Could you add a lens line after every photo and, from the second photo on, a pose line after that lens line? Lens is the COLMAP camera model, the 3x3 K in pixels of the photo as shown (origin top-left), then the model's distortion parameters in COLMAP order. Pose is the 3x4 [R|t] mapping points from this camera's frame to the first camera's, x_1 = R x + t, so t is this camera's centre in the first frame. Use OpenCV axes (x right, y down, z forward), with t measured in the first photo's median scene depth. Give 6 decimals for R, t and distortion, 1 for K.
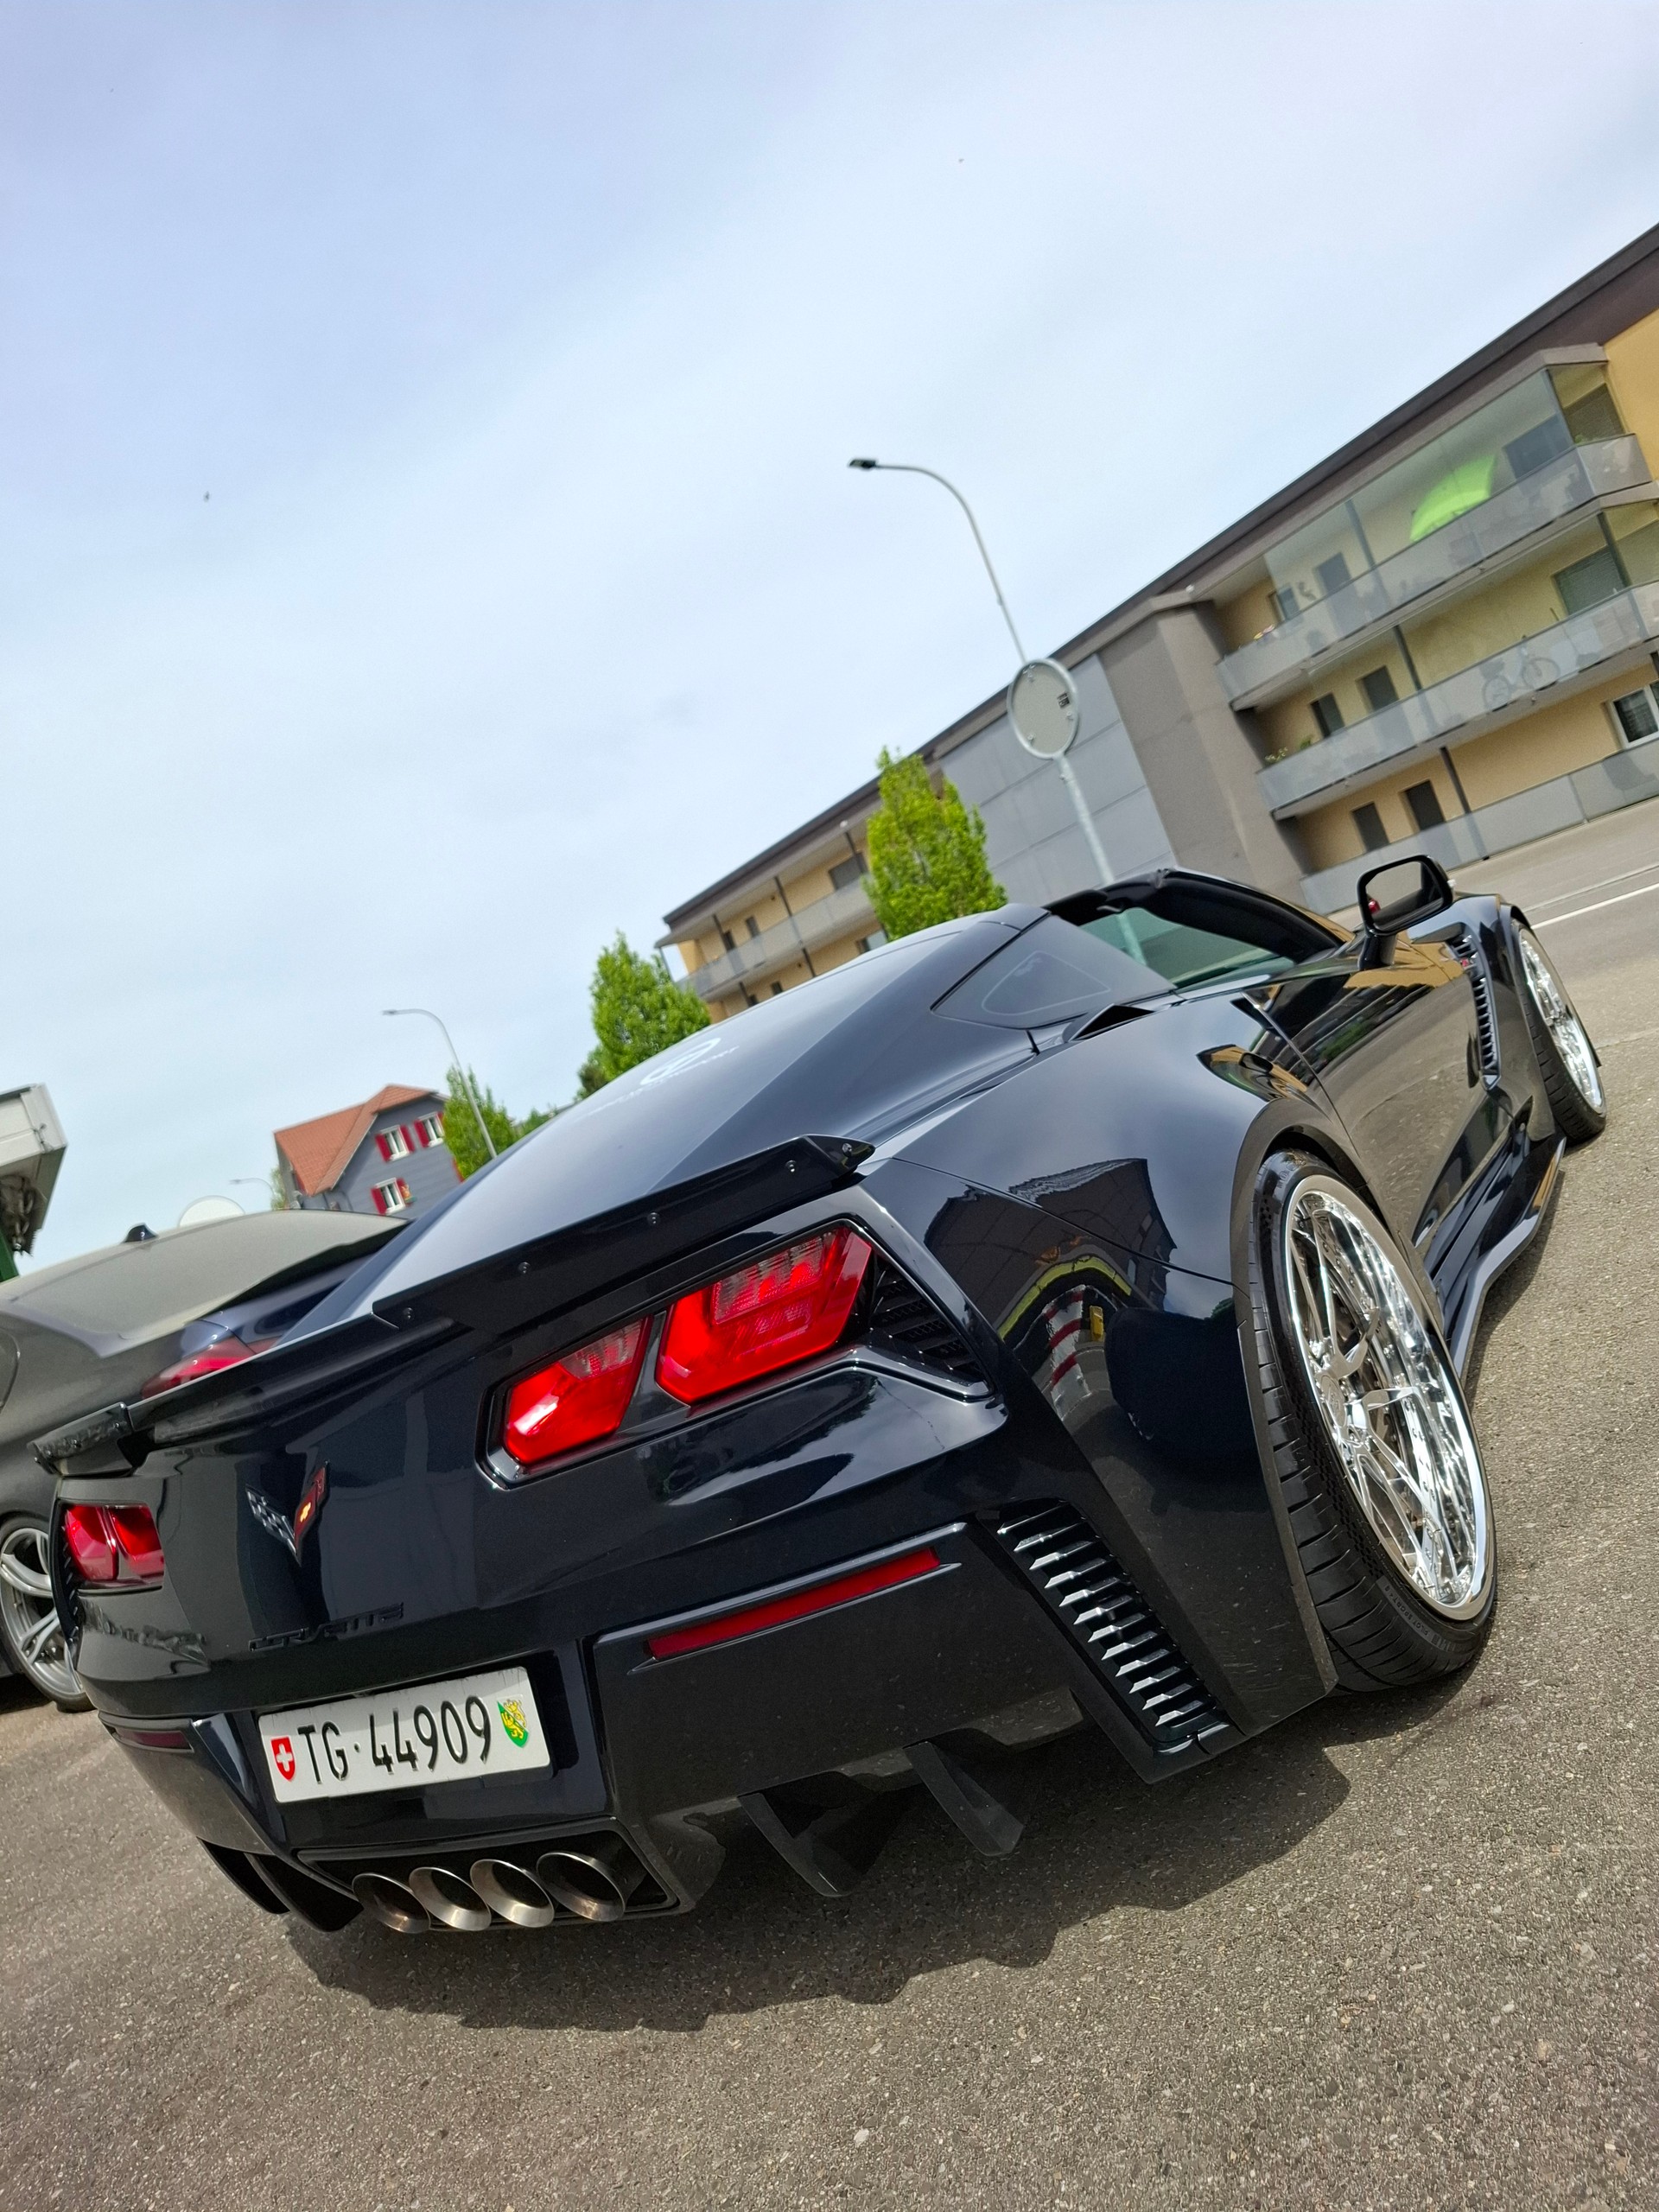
lens RADIAL K [[1576.9, 0, 828.4], [0, 1576.9, 1080.7], [0, 0, 1]] dist [0.119042, -0.153741]
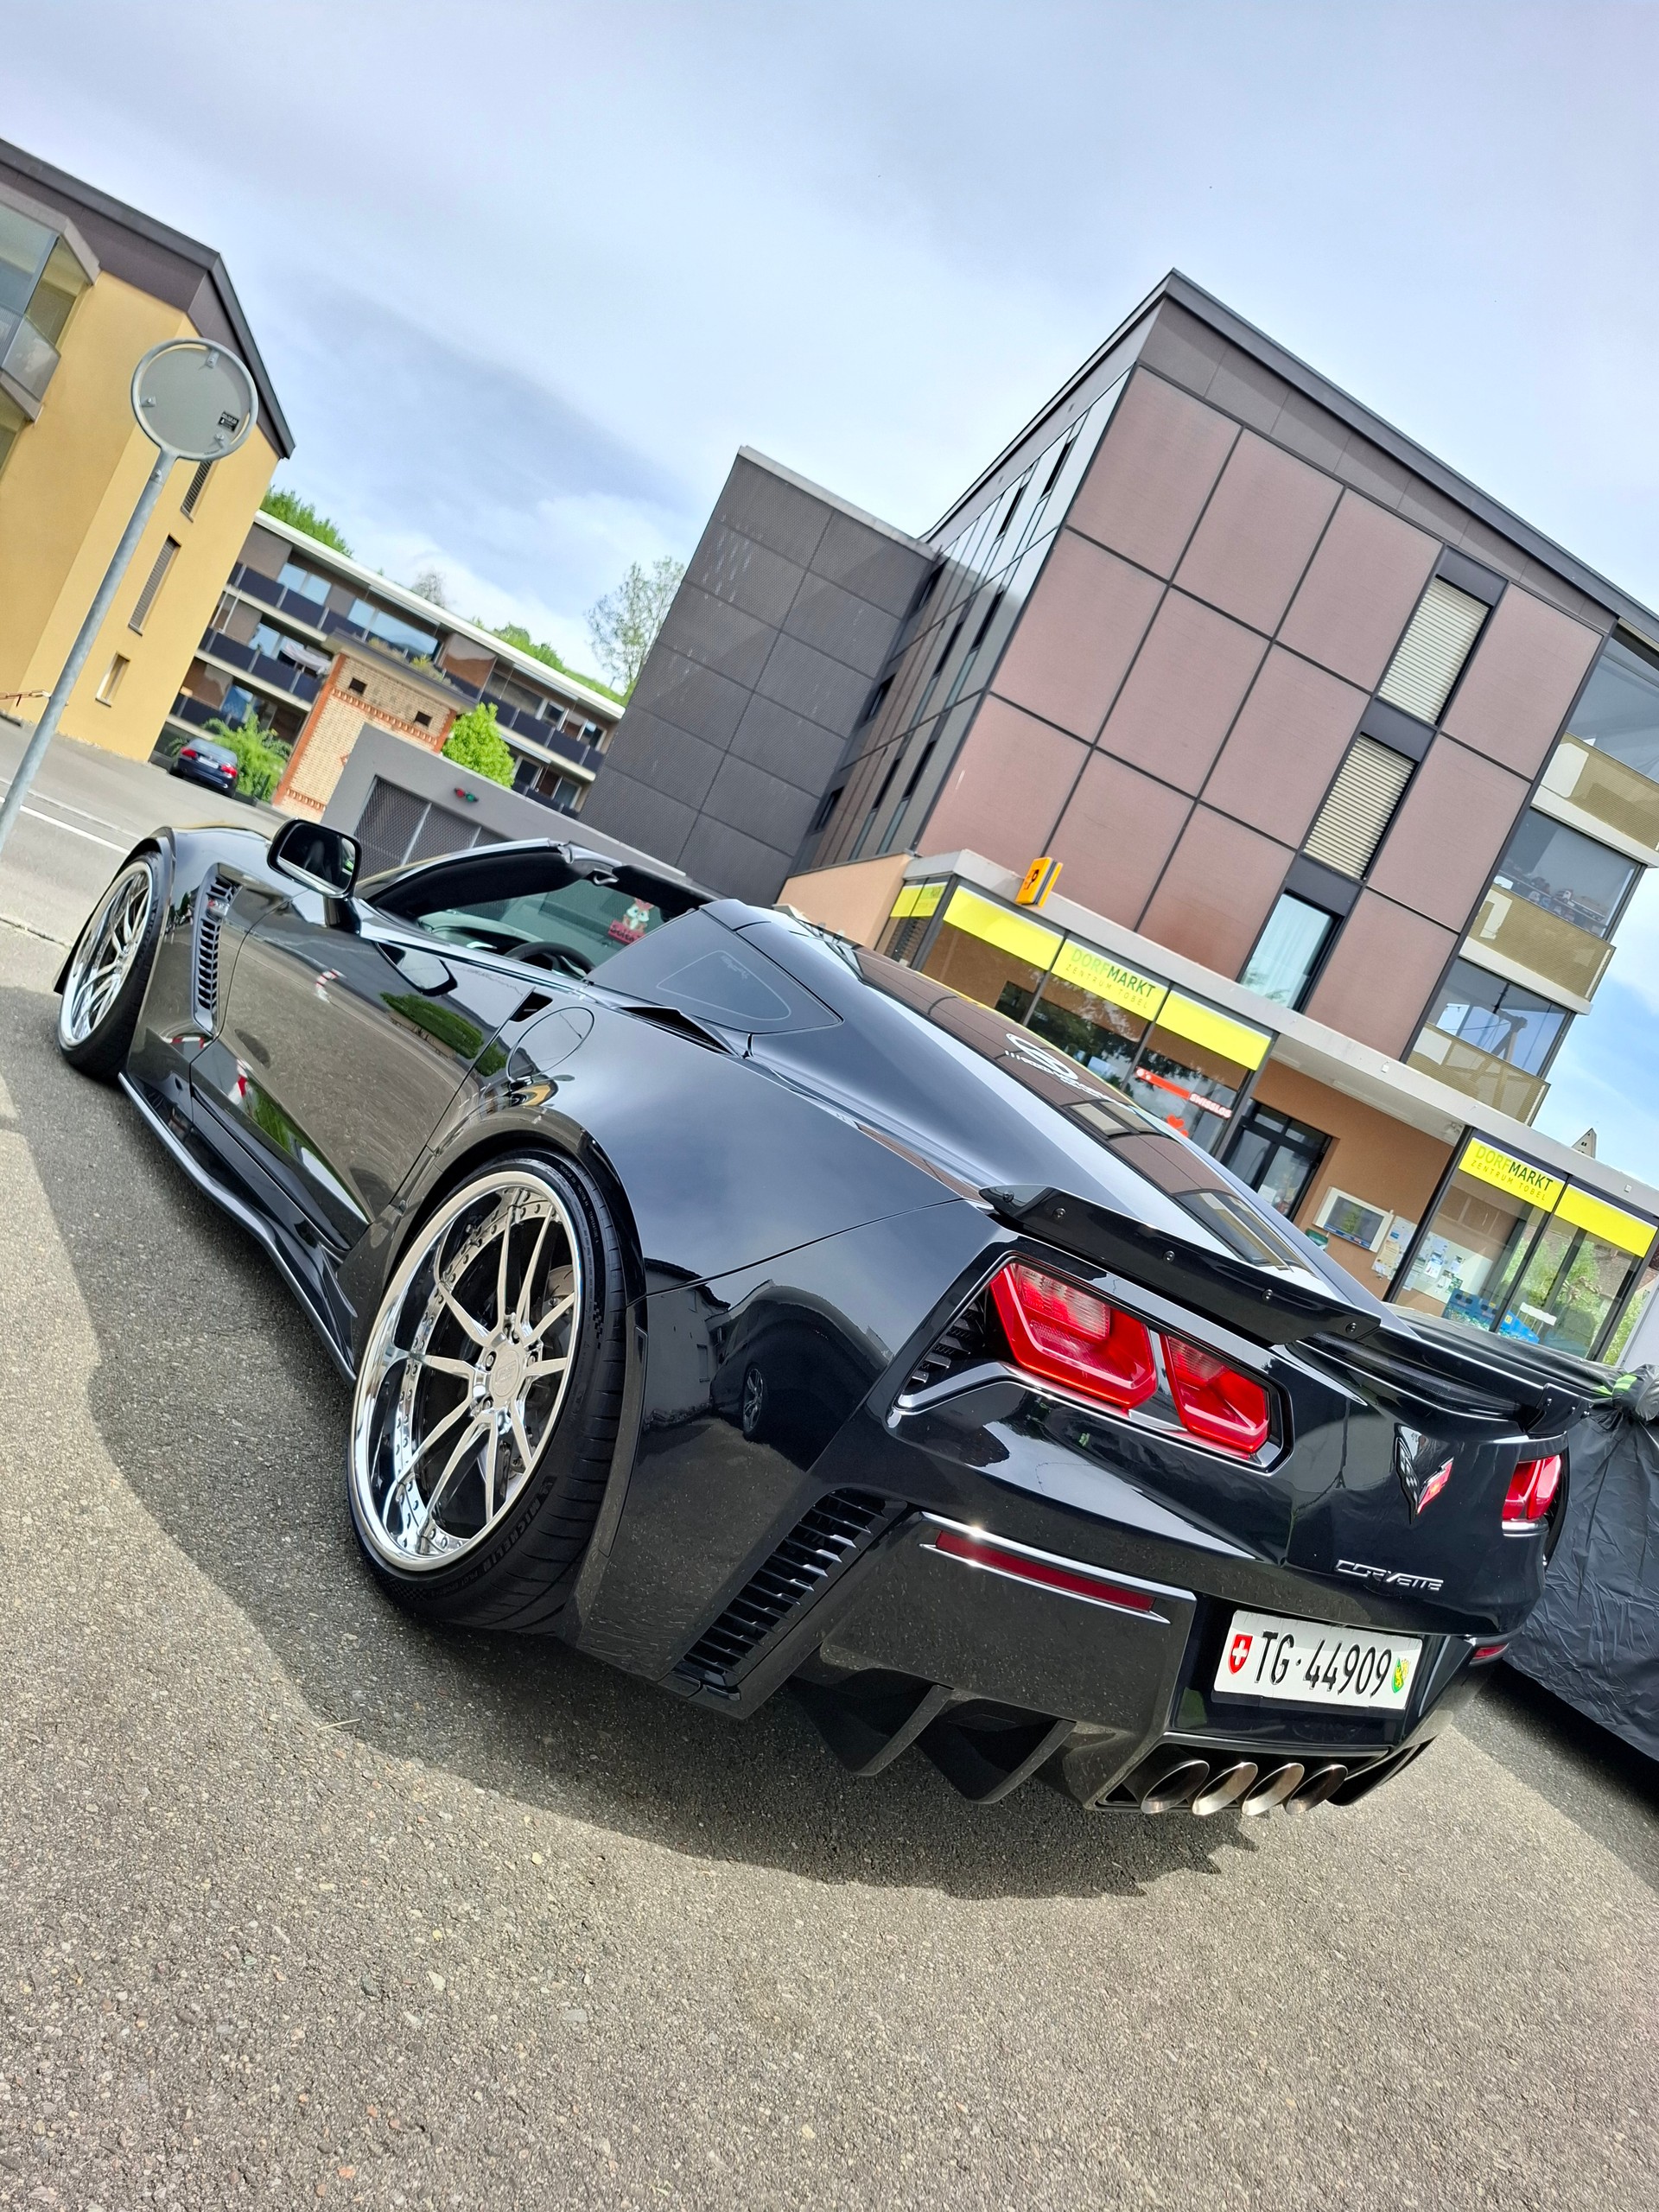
lens RADIAL K [[1570.7, 0, 840.3], [0, 1570.7, 1103.5], [0, 0, 1]] dist [0.075669, -0.091972]
pose [[0.124145, 0.424253, 0.896993, -1.484032], [-0.489896, 0.812334, -0.316410, 0.595617], [-0.862896, -0.400153, 0.308687, 1.065964]]
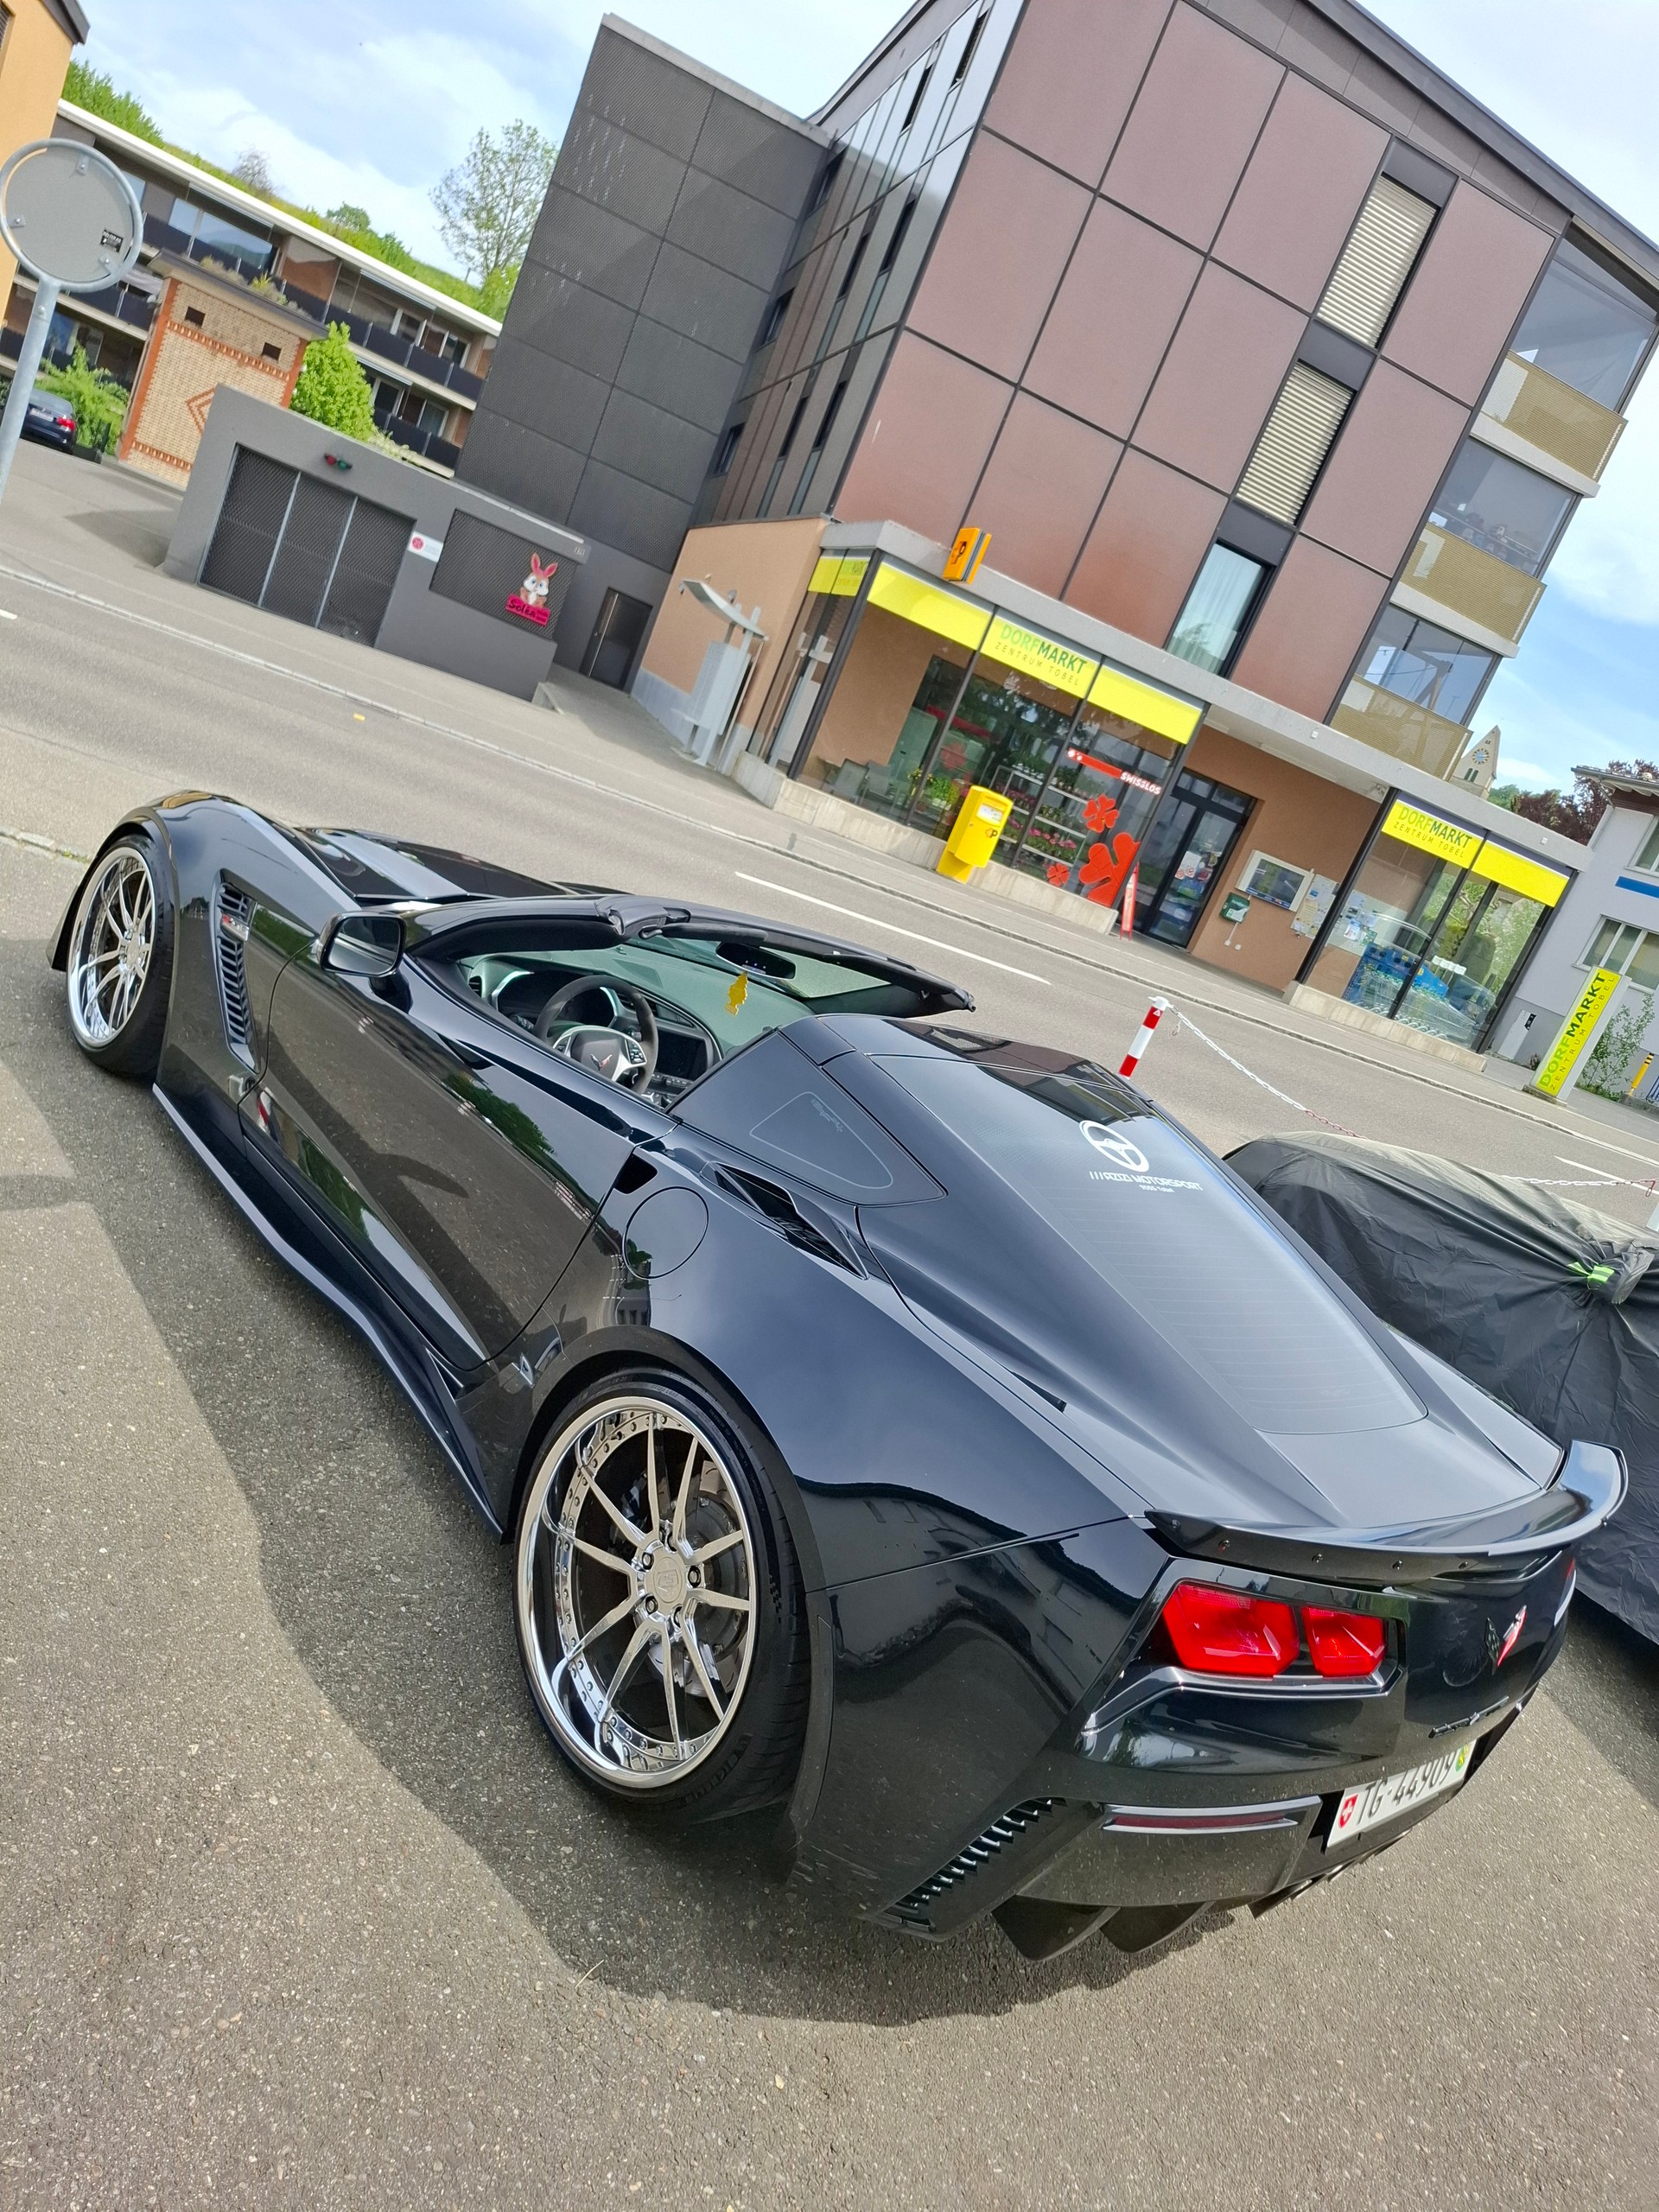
lens RADIAL K [[1564.4, 0, 831.9], [0, 1564.4, 1121.7], [0, 0, 1]] dist [0.046627, -0.051648]
pose [[0.094591, 0.192241, 0.976778, -1.667117], [-0.435884, 0.890125, -0.132976, 0.289902], [-0.895018, -0.413184, 0.167992, 1.385600]]
